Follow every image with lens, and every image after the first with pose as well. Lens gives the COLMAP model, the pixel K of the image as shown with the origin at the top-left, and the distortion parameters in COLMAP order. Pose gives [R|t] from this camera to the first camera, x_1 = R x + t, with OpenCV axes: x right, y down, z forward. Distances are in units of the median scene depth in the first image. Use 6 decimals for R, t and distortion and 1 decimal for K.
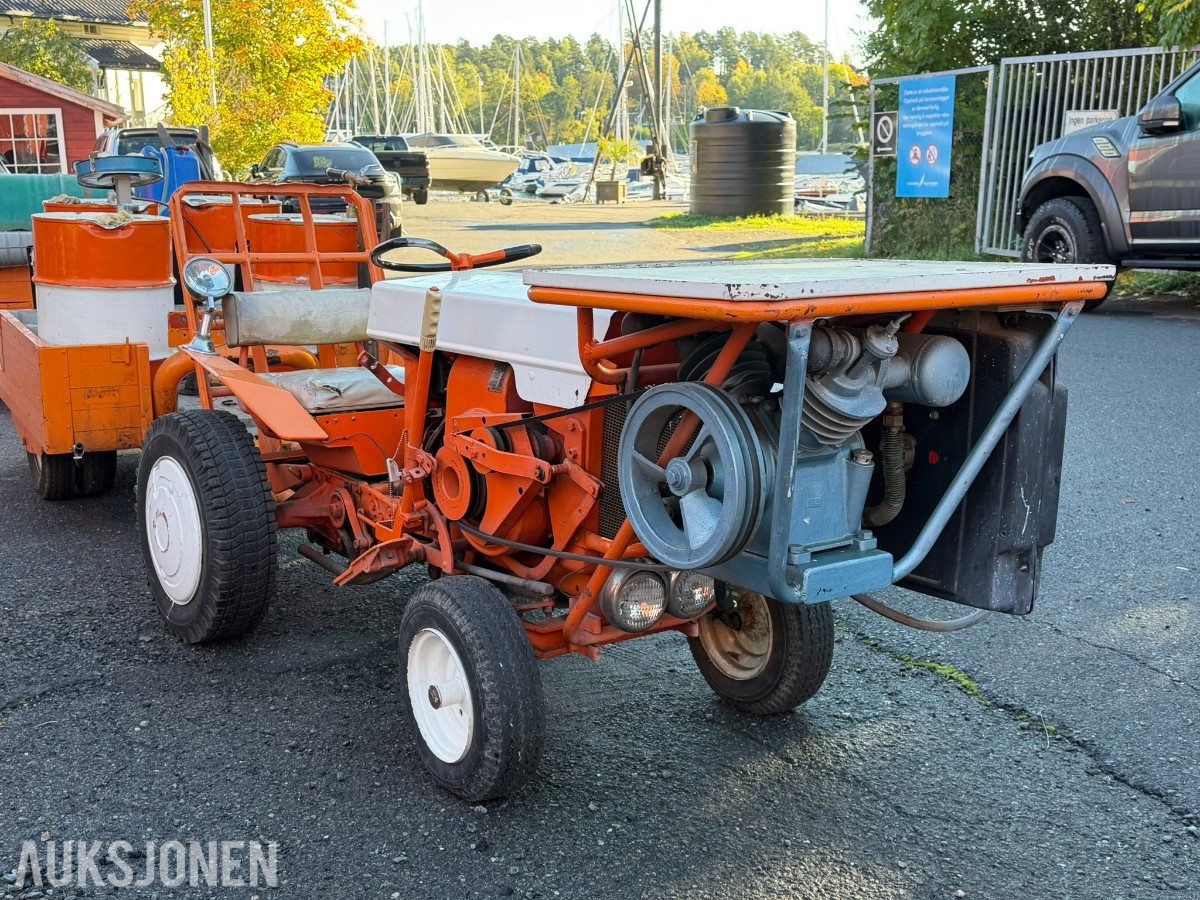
lens RADIAL K [[1273.9, 0, 593.9], [0, 1273.9, 457.5], [0, 0, 1]] dist [0.203458, -0.446603]
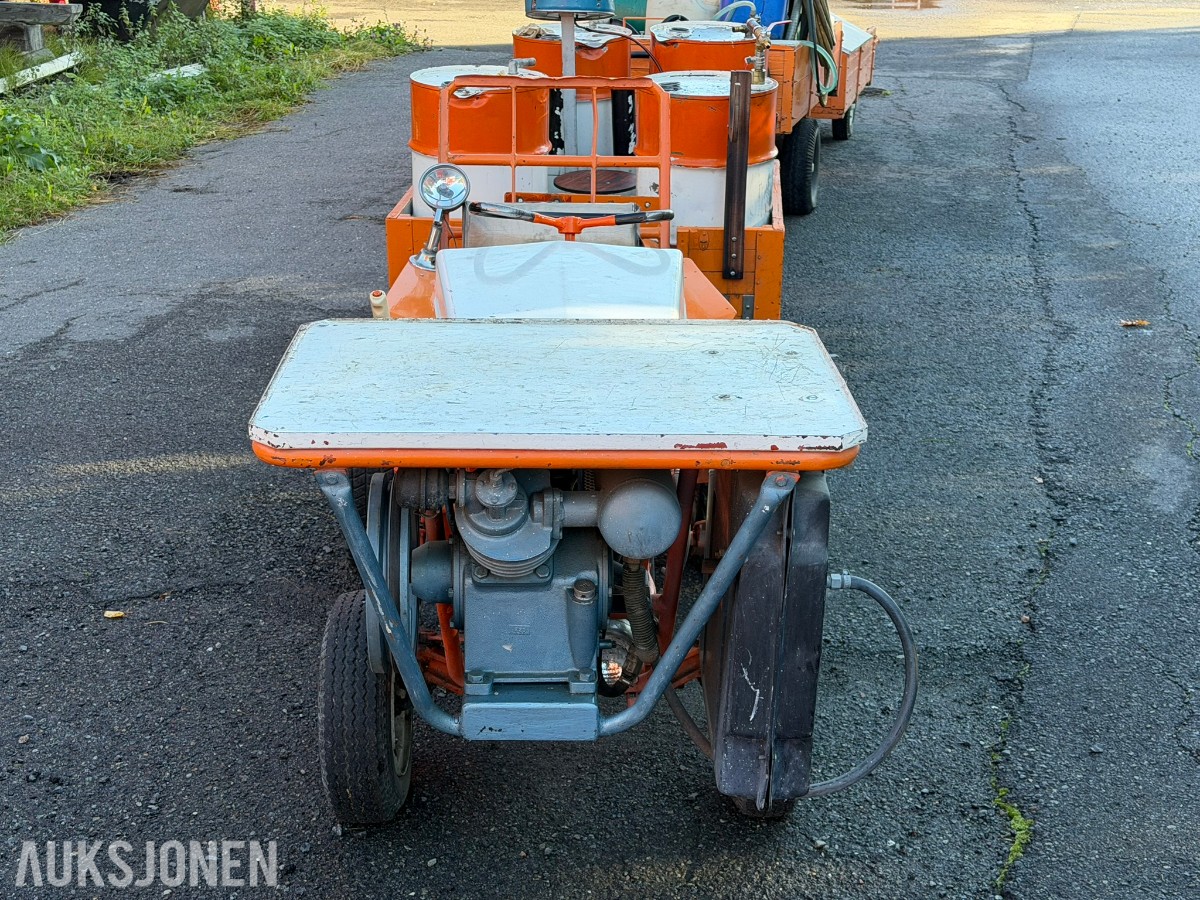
lens RADIAL K [[1644.2, 0, 600.0], [0, 1644.2, 450.0], [0, 0, 1]] dist [-0.014566, -0.005415]
pose [[0.840503, 0.184891, -0.509283, 0.597605], [-0.117661, 0.979828, 0.161535, -0.214554], [0.528876, -0.075848, 0.845303, 0.051199]]
